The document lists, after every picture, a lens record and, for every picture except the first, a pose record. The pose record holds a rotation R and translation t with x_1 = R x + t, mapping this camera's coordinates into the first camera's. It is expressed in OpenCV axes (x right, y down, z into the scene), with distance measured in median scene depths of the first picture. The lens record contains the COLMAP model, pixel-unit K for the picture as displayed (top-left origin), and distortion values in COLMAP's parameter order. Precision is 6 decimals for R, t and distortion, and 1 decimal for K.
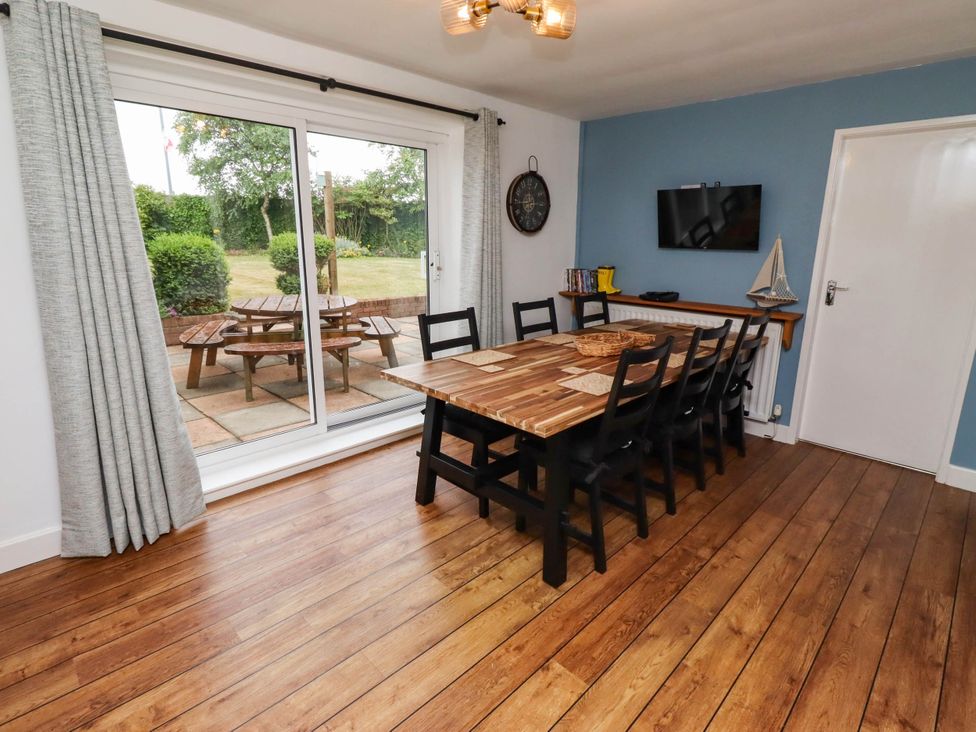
lens RADIAL K [[511.5, 0, 492.2], [0, 511.5, 347.4], [0, 0, 1]] dist [0.015245, 0.000127]
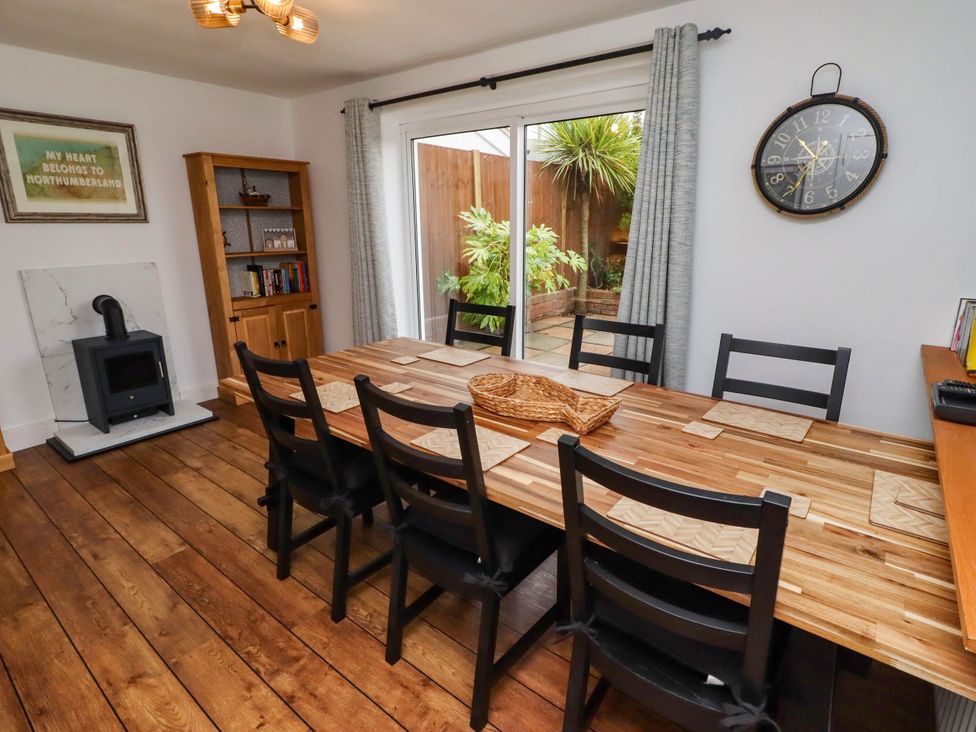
lens RADIAL K [[514.1, 0, 512.6], [0, 514.1, 365.6], [0, 0, 1]] dist [-0.000962, -0.000376]
pose [[0.128669, 0.246160, -0.960651, 1.204674], [-0.225471, 0.950595, 0.213384, -0.250146], [0.965716, 0.189143, 0.177814, 1.317717]]
